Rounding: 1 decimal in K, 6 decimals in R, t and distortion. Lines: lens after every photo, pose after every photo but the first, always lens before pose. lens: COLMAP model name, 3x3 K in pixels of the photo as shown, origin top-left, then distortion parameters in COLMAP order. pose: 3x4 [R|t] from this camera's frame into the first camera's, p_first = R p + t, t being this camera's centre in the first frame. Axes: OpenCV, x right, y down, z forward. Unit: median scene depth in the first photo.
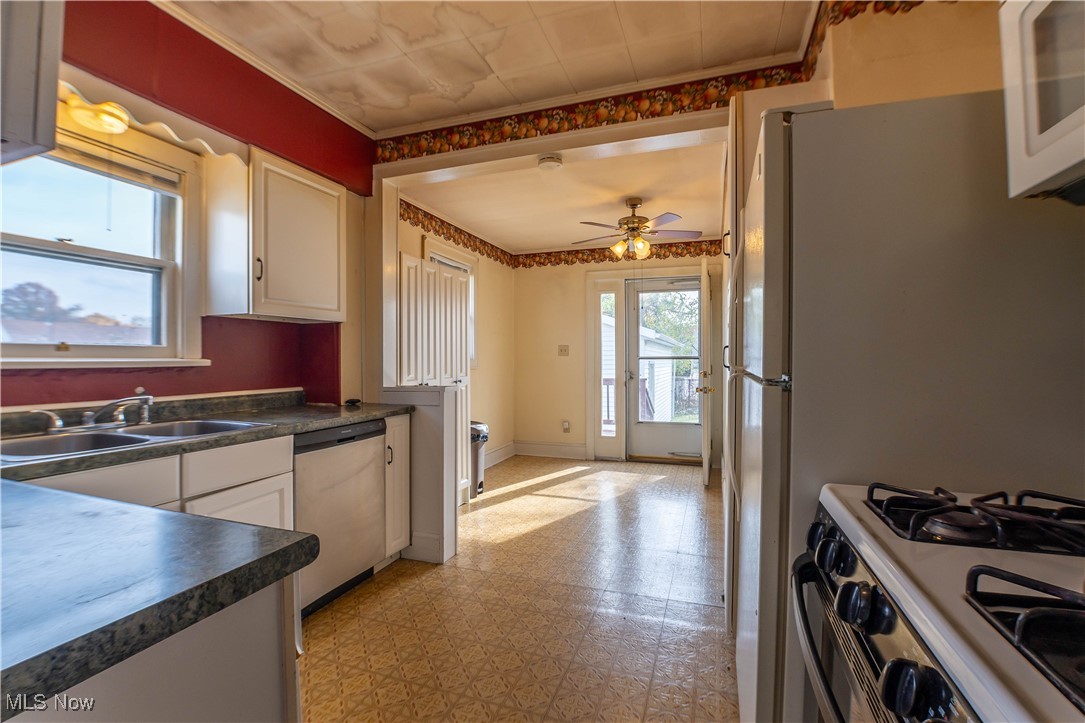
lens RADIAL K [[490.0, 0, 544.0], [0, 490.0, 363.1], [0, 0, 1]] dist [-0.035912, 0.000853]
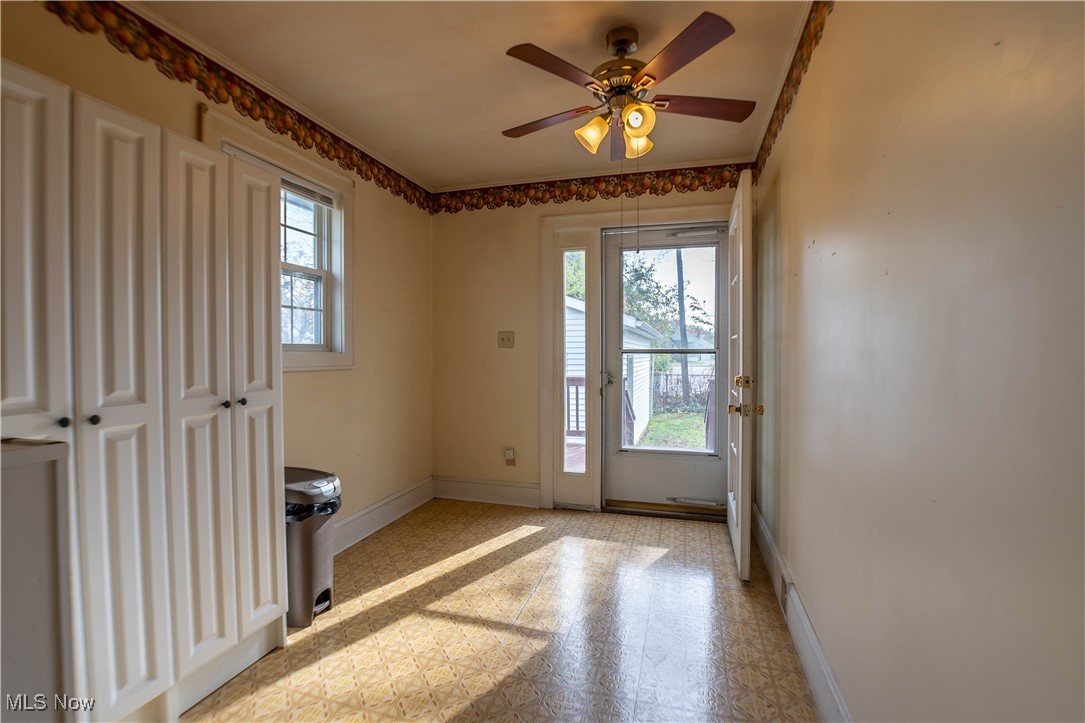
lens RADIAL K [[490.0, 0, 537.9], [0, 490.0, 357.9], [0, 0, 1]] dist [-0.035912, 0.000853]
pose [[0.999045, 0.003533, 0.043547, 0.058454], [-0.003736, 0.999983, 0.004582, -0.004685], [-0.043530, -0.004740, 0.999041, 0.381386]]
